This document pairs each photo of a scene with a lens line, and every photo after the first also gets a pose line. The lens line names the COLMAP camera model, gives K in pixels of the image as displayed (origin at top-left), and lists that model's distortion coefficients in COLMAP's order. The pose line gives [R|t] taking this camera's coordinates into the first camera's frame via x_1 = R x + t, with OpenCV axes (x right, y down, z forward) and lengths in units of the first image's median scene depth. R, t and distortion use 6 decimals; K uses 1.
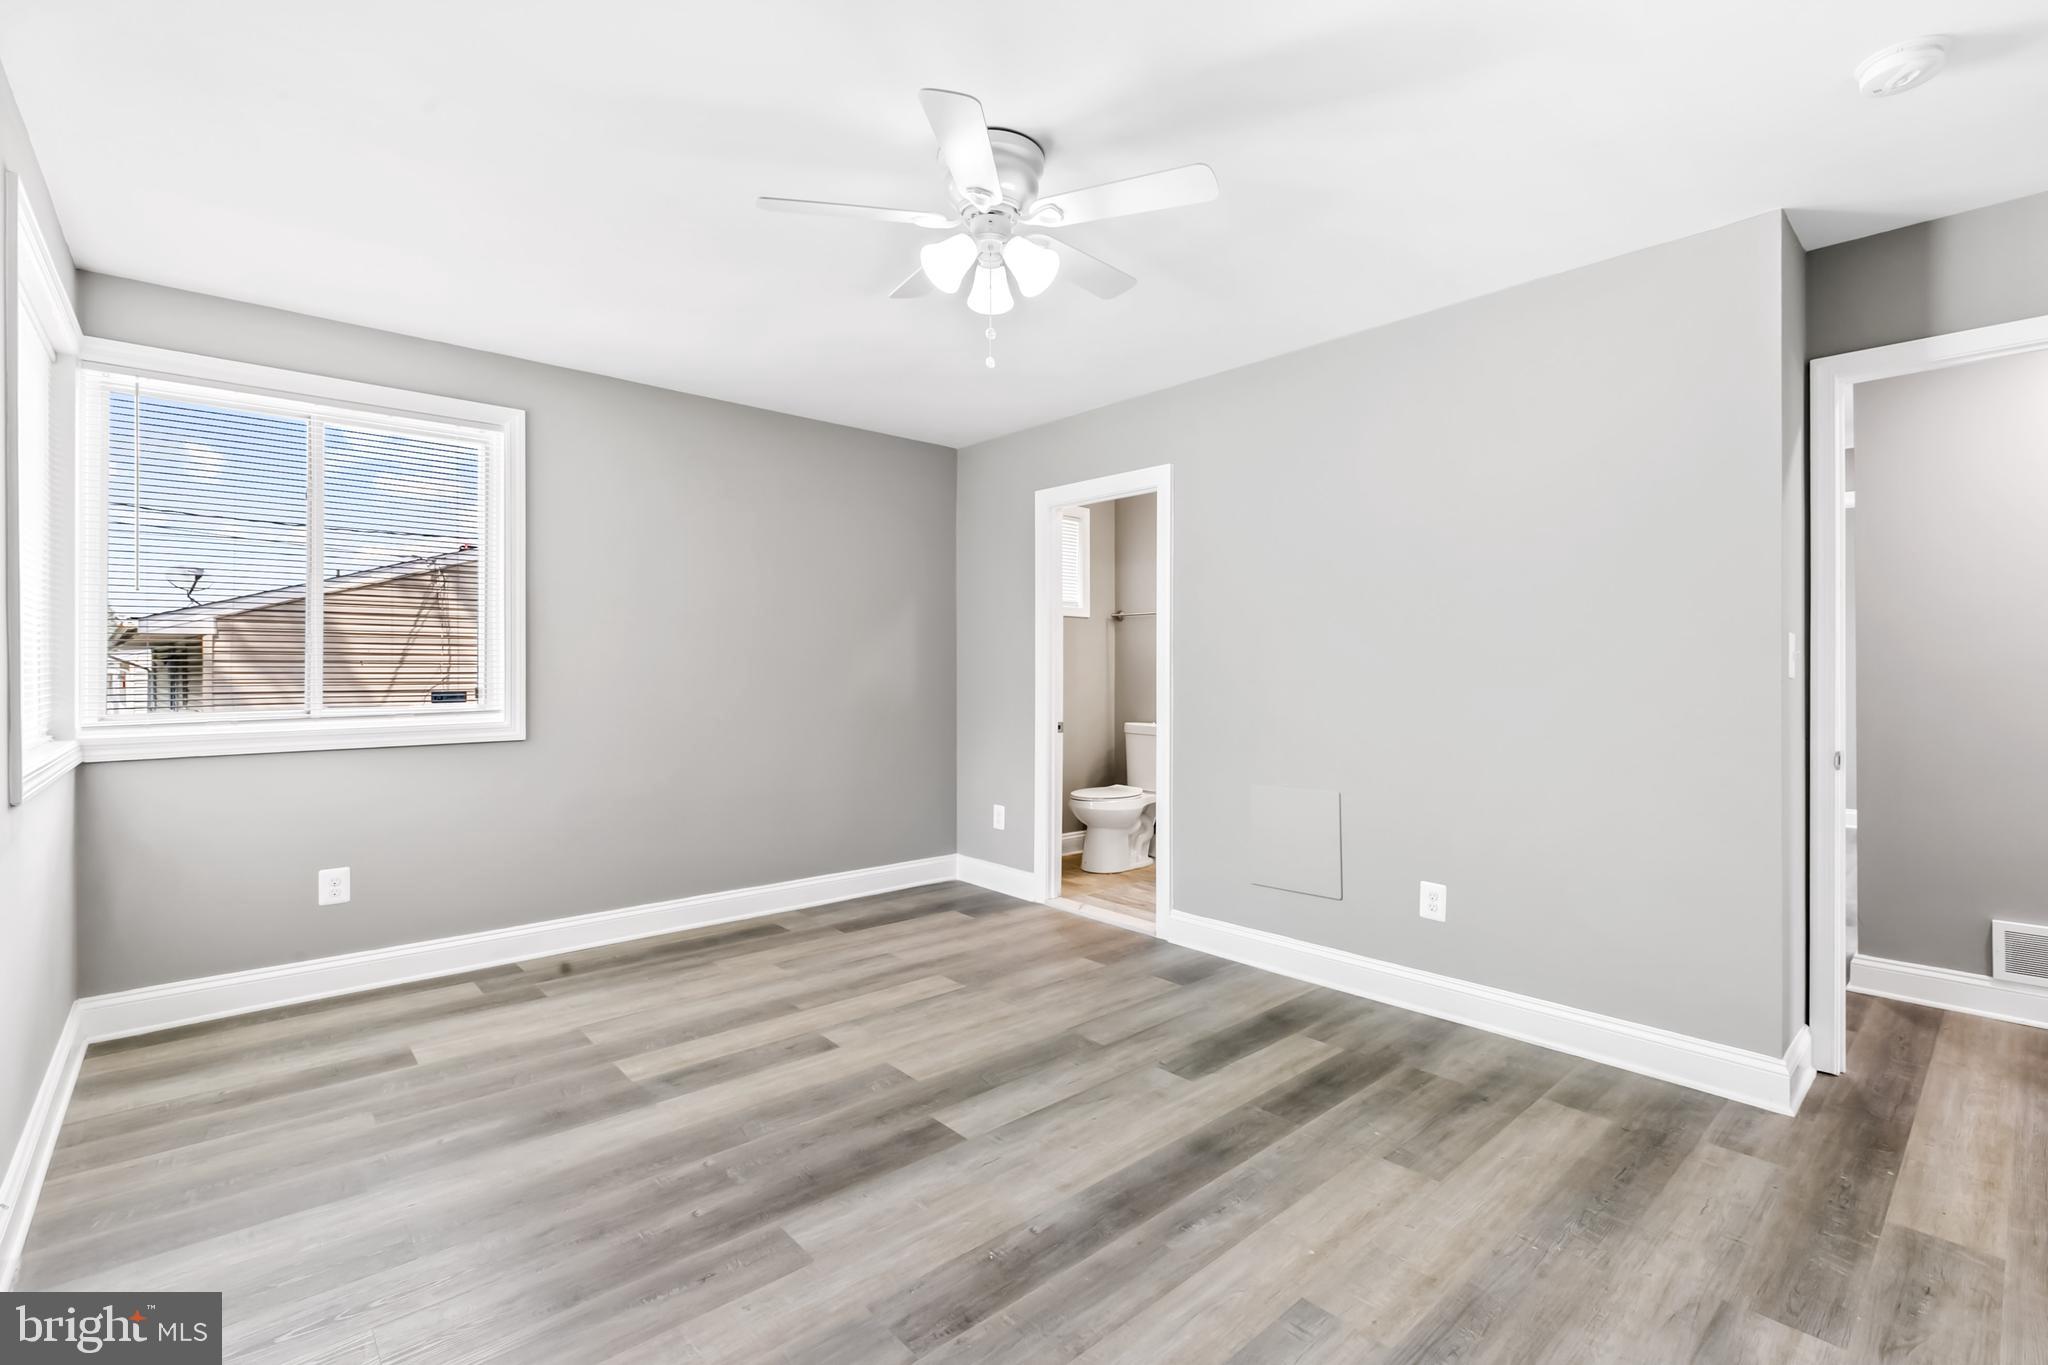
lens RADIAL K [[954.3, 0, 1014.8], [0, 954.3, 663.4], [0, 0, 1]] dist [-0.001034, 0.000141]
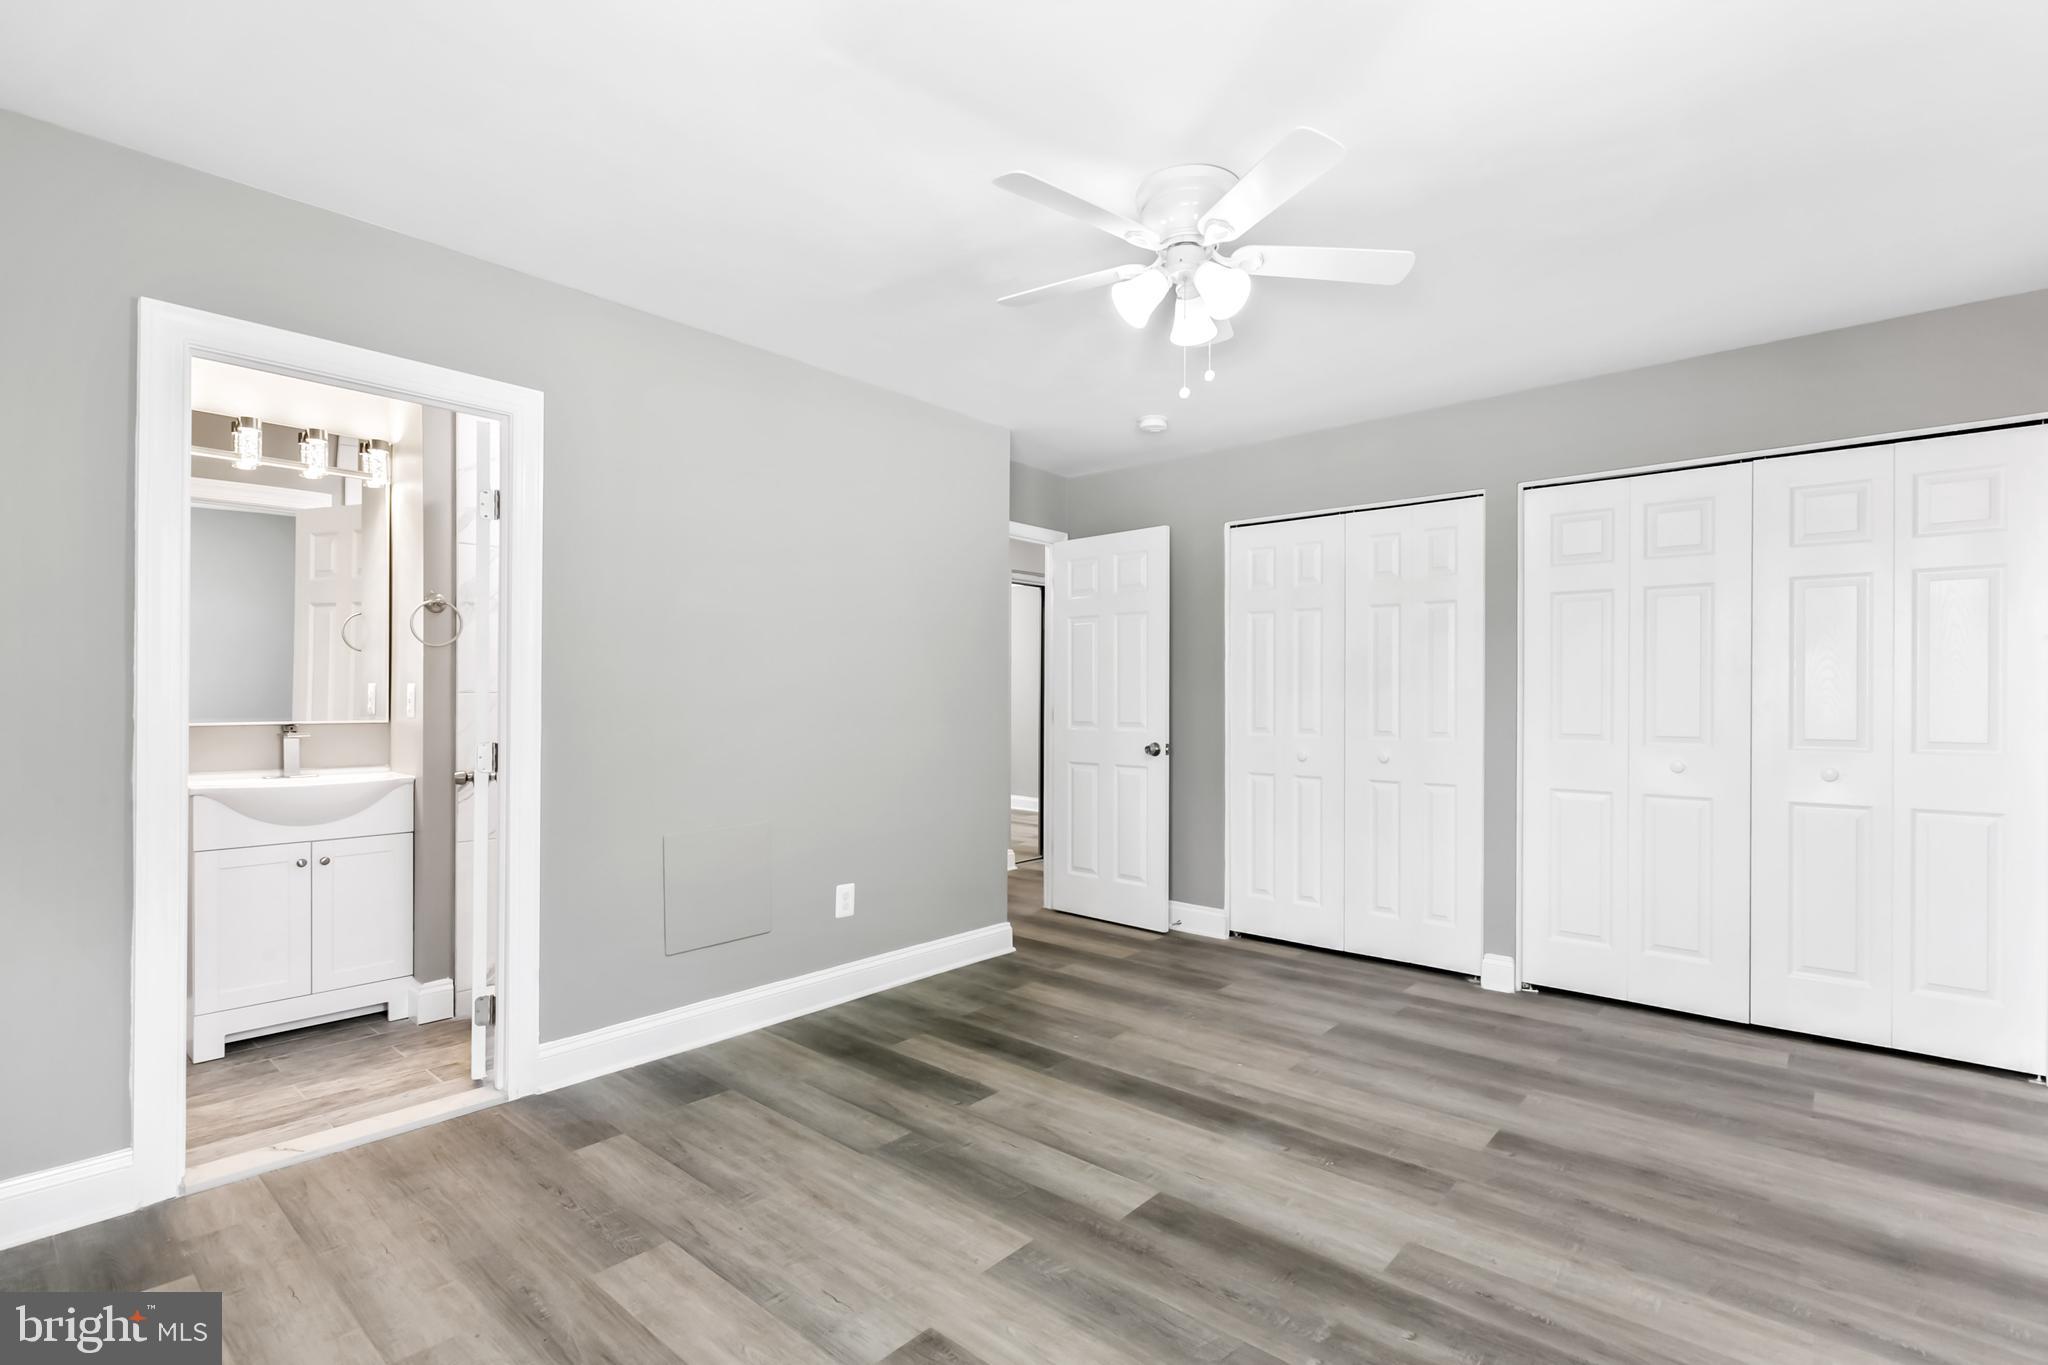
lens RADIAL K [[907.8, 0, 1118.7], [0, 907.8, 694.3], [0, 0, 1]] dist [-0.000417, 0.000056]
pose [[-0.175078, -0.001418, 0.984554, -0.746357], [-0.010911, 0.999940, -0.000500, 0.003121], [-0.984494, -0.010830, -0.175083, 0.964240]]
